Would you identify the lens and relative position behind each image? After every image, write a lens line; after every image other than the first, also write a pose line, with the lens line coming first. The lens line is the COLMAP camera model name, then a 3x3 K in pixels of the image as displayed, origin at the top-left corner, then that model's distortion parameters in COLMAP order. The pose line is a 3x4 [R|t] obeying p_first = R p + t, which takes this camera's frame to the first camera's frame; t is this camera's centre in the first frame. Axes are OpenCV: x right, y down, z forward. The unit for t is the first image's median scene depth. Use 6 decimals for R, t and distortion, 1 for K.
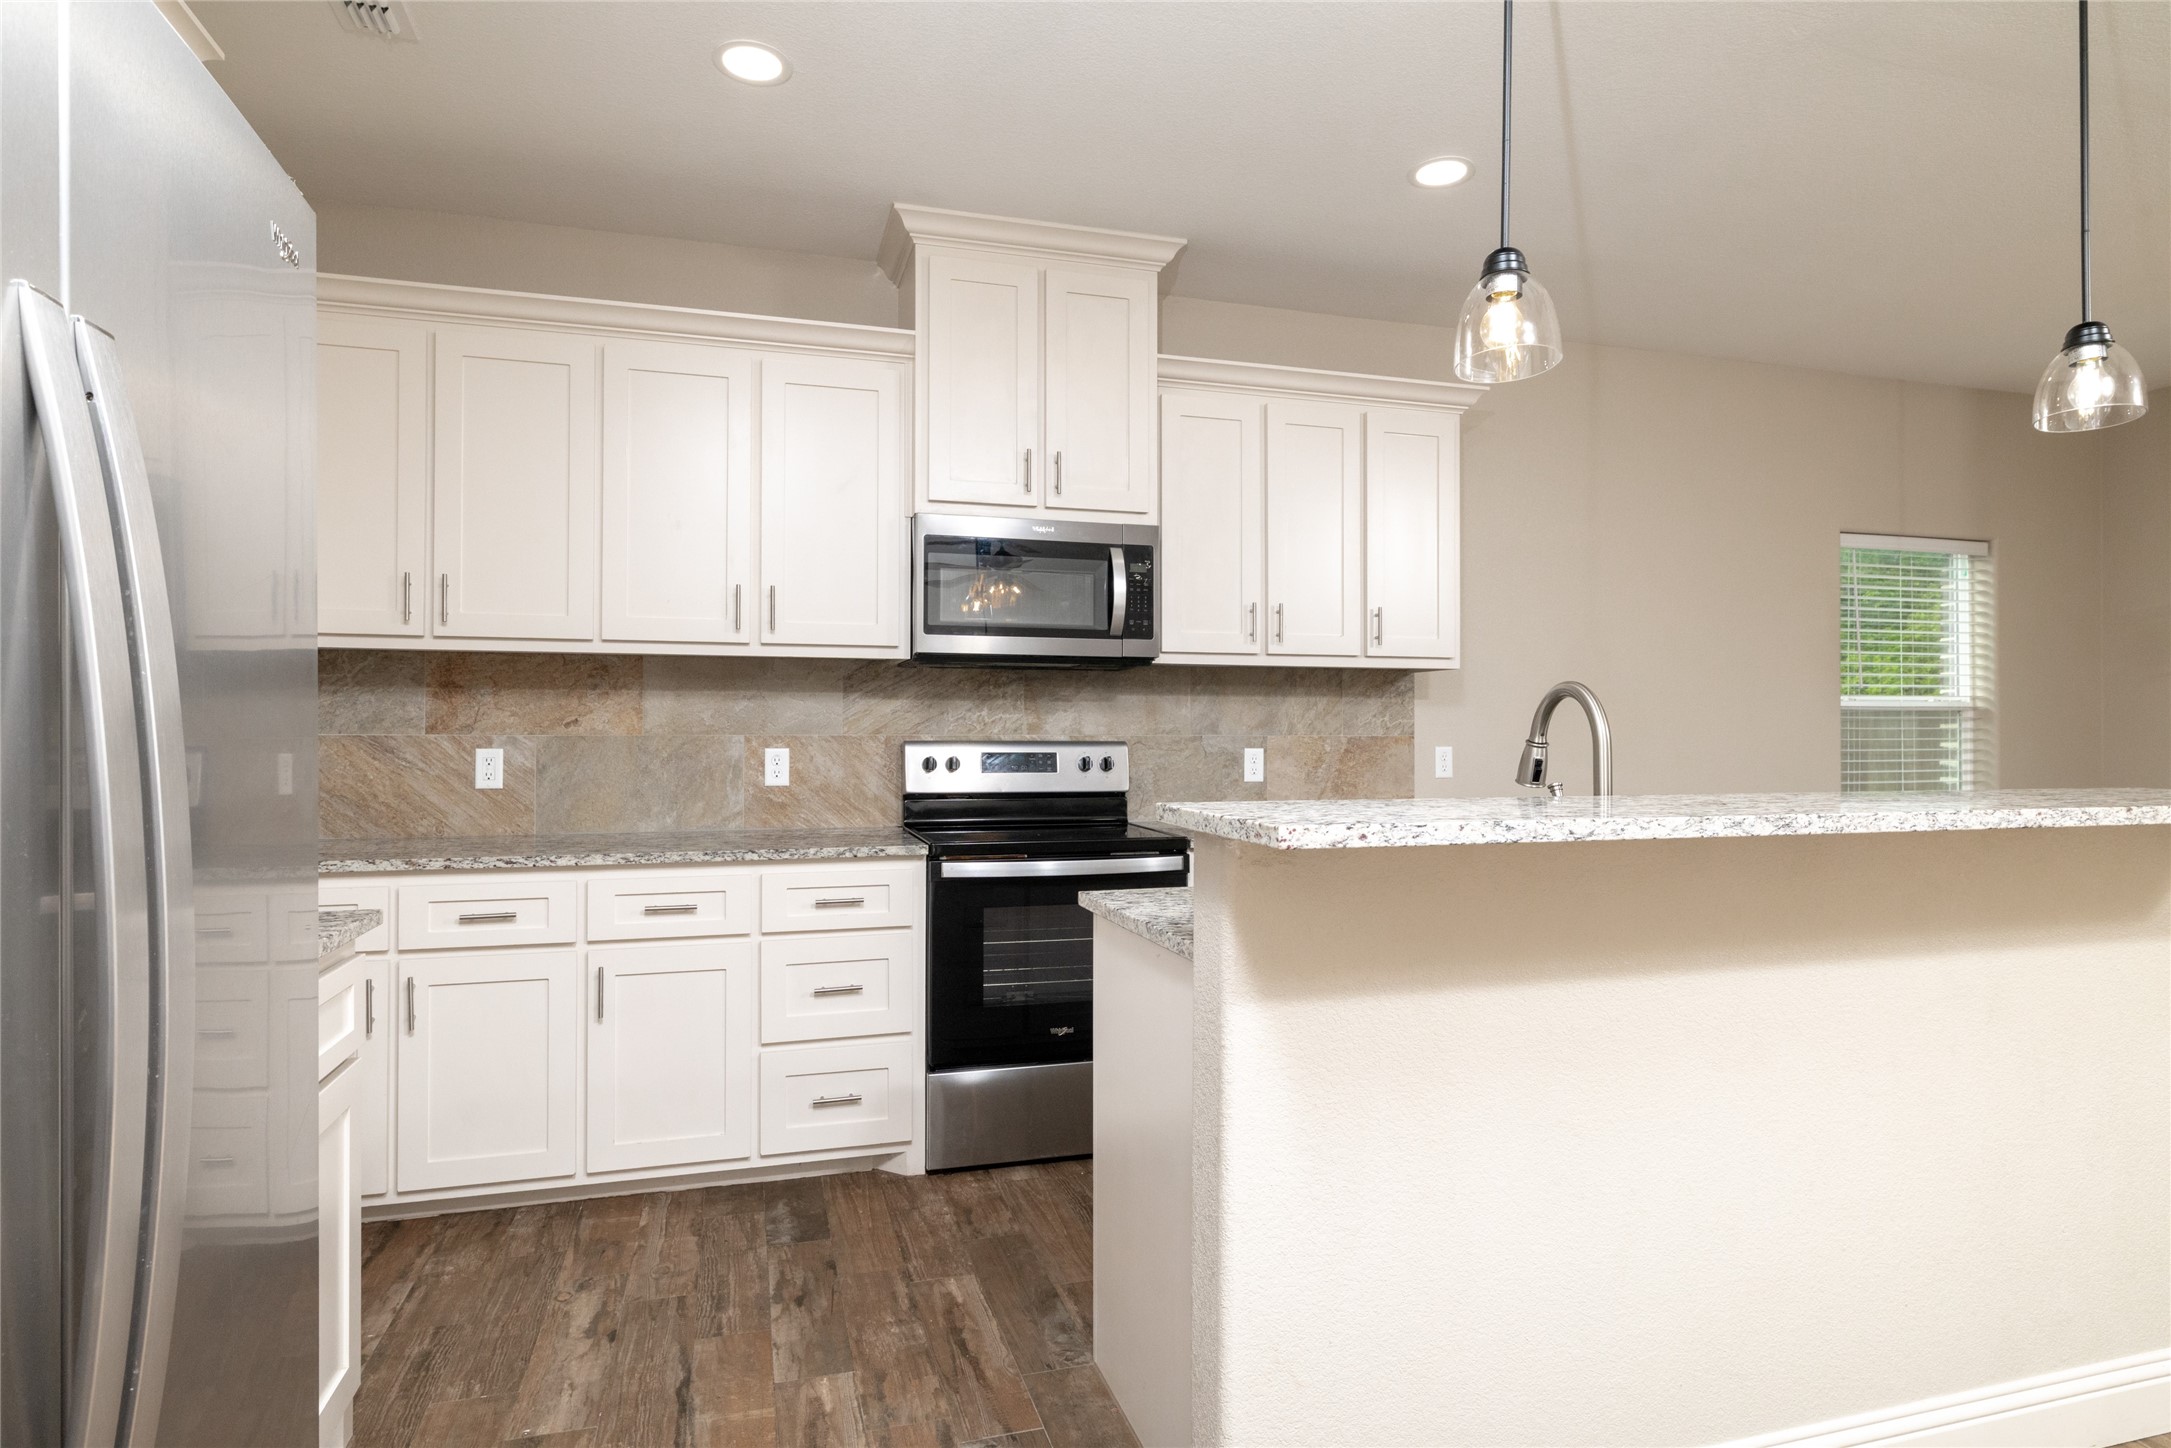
lens RADIAL K [[1293.6, 0, 1085.5], [0, 1293.6, 724.0], [0, 0, 1]] dist [-0.076547, -0.000004]
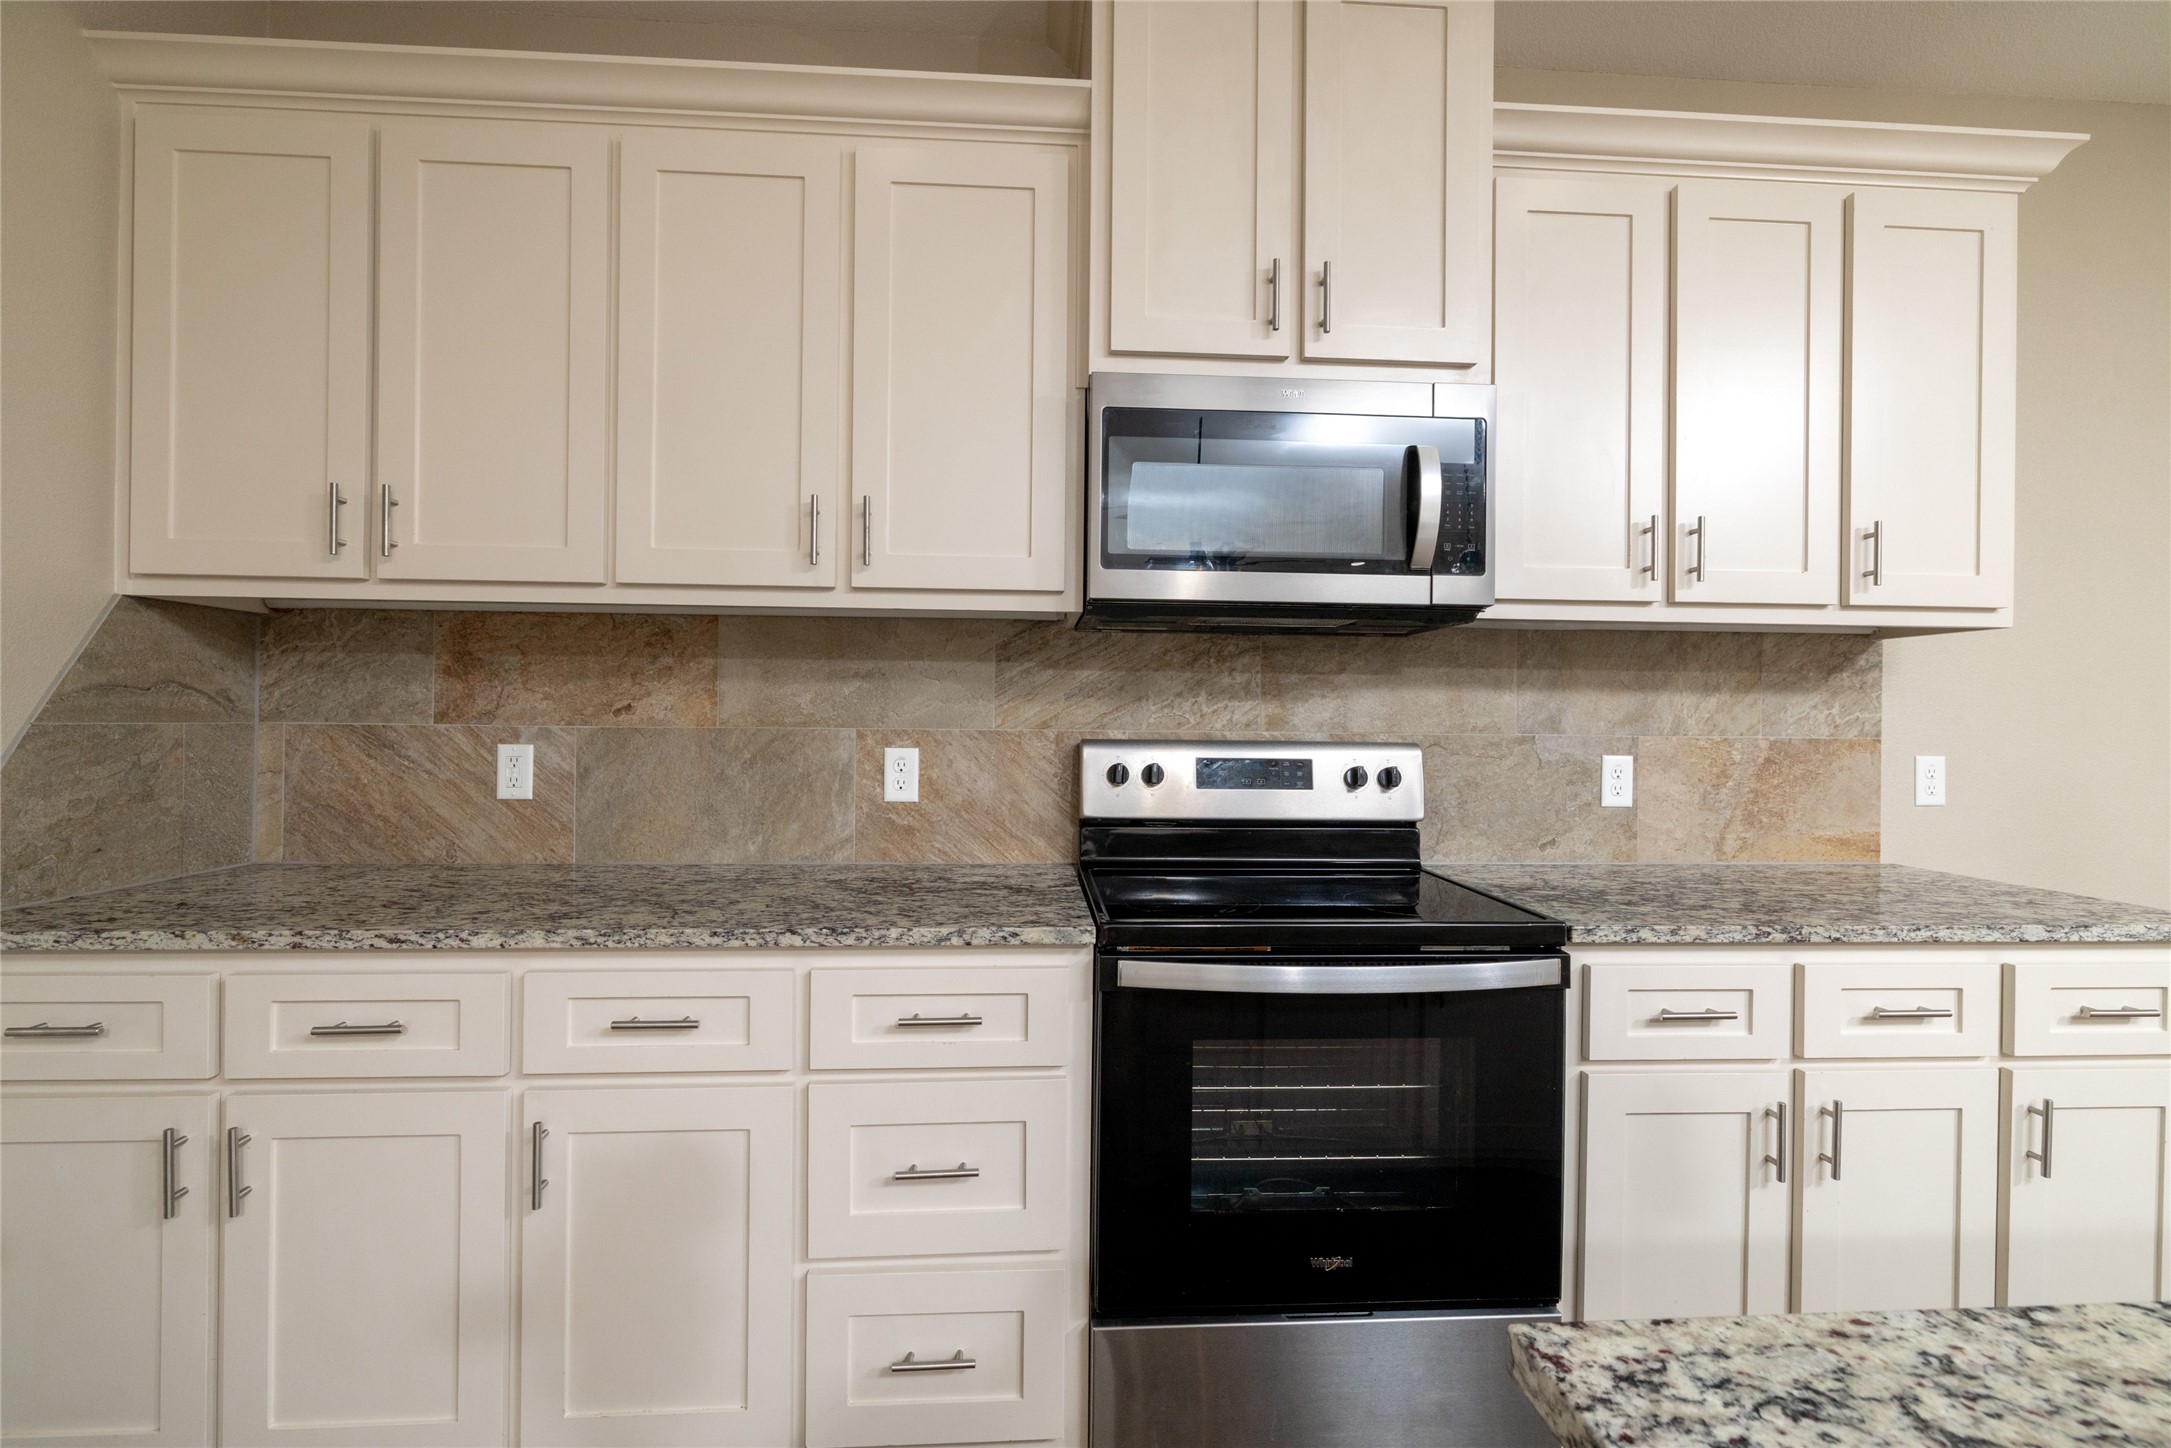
lens RADIAL K [[1498.6, 0, 1002.3], [0, 1498.6, 721.2], [0, 0, 1]] dist [0.000674, 0.000102]
pose [[0.977258, 0.007821, -0.211911, -0.014575], [-0.007015, 0.999965, 0.004554, 0.000336], [0.211939, -0.002964, 0.977278, 0.220529]]
